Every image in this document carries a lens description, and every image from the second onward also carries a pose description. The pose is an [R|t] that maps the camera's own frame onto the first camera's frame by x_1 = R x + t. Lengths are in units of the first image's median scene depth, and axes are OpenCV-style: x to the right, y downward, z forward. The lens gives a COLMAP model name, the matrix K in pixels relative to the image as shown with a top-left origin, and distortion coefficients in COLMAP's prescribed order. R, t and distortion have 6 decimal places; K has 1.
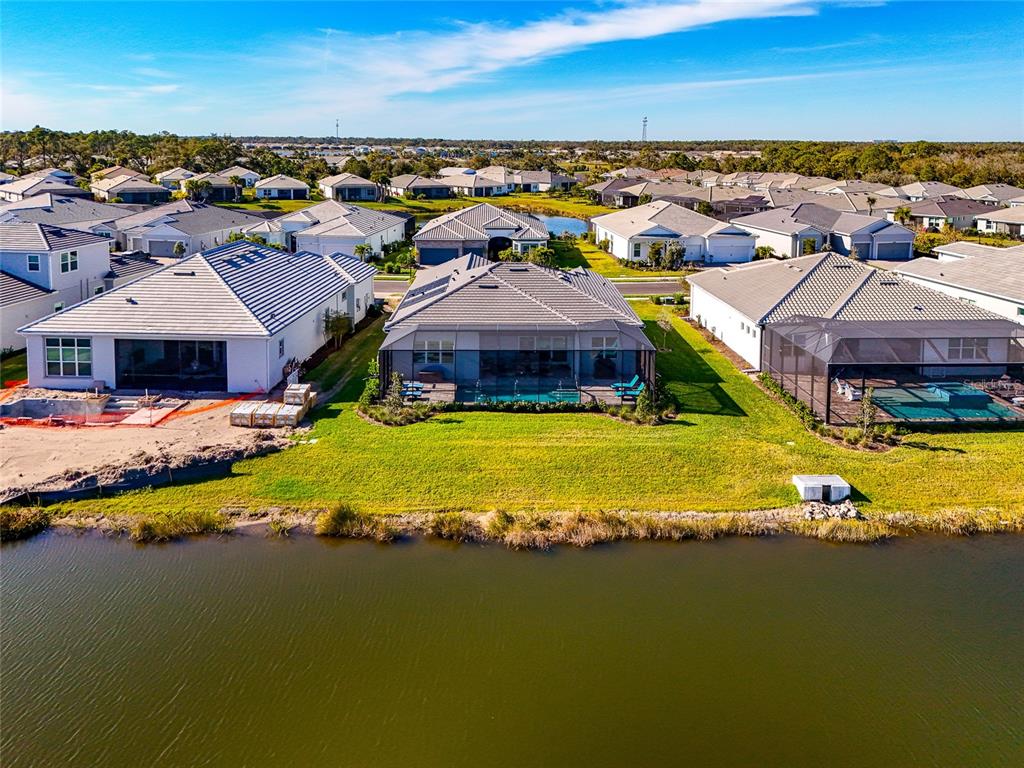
lens RADIAL K [[740.4, 0, 512.0], [0, 740.4, 384.0], [0, 0, 1]] dist [0.003563, -0.003315]
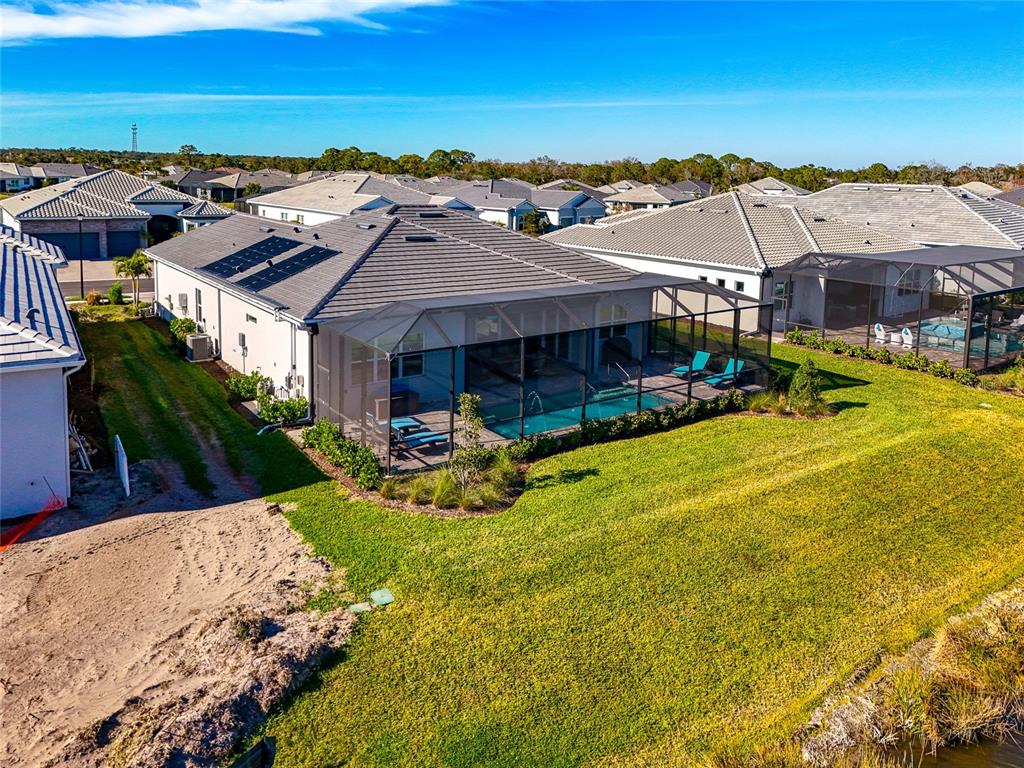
lens RADIAL K [[740.4, 0, 512.0], [0, 740.4, 384.0], [0, 0, 1]] dist [0.003563, -0.003315]
pose [[0.821439, -0.134975, 0.554093, -0.161530], [0.143167, 0.989281, 0.028741, -0.012831], [-0.552033, 0.055719, 0.831958, 0.250570]]
